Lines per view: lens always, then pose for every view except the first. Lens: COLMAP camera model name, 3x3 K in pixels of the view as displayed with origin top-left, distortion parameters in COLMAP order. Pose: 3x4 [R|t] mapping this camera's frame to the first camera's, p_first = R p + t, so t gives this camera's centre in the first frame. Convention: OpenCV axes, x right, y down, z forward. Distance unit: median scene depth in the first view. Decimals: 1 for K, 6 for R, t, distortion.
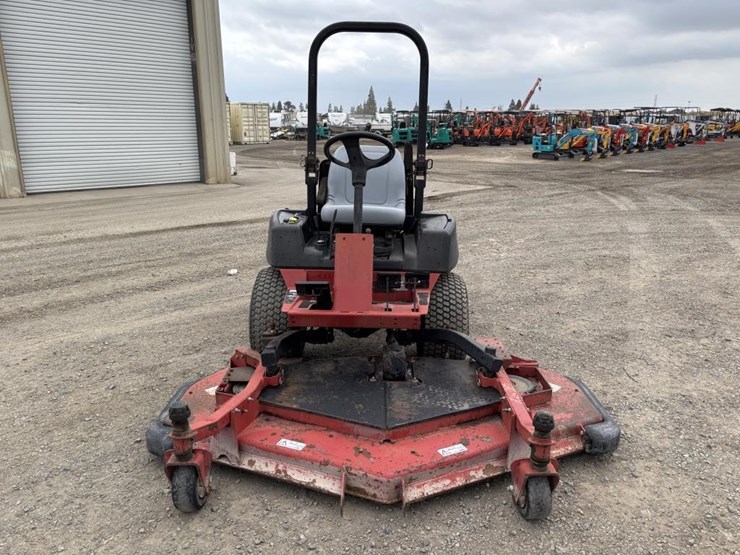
lens RADIAL K [[549.2, 0, 370.1], [0, 549.2, 281.2], [0, 0, 1]] dist [0.023920, -0.031194]
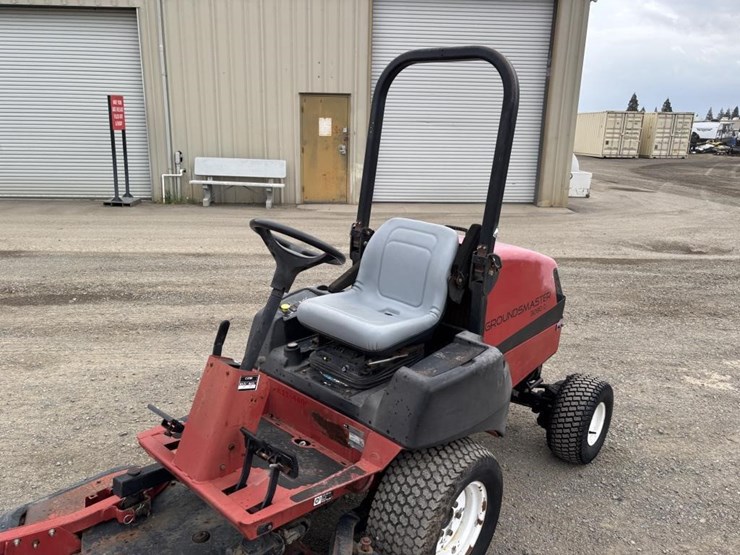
lens RADIAL K [[557.1, 0, 362.8], [0, 557.1, 276.5], [0, 0, 1]] dist [0.006446, 0.004399]
pose [[0.755545, 0.178615, -0.630277, 0.074842], [-0.194367, 0.979910, 0.044701, -0.036505], [0.625599, 0.088731, 0.775083, 0.077151]]
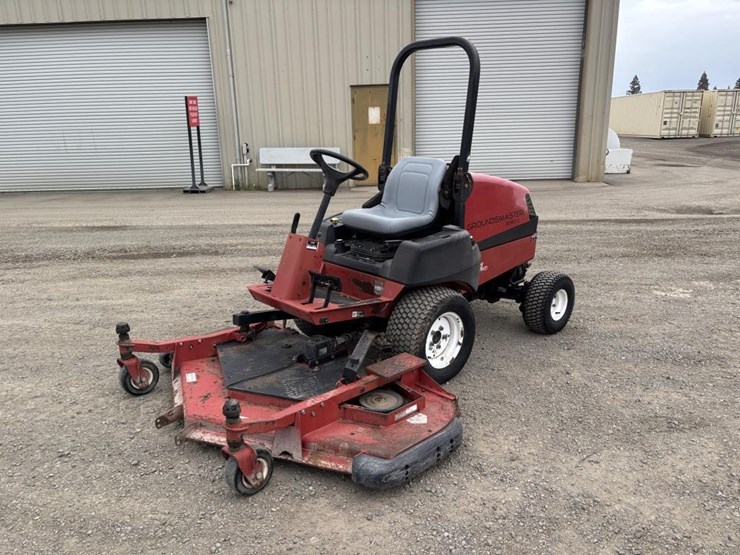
lens RADIAL K [[549.2, 0, 370.1], [0, 549.2, 281.2], [0, 0, 1]] dist [0.023920, -0.031194]
pose [[0.698884, 0.177005, -0.692986, 0.130170], [-0.168293, 0.982387, 0.081200, -0.015463], [0.695153, 0.059875, 0.716364, 0.036320]]
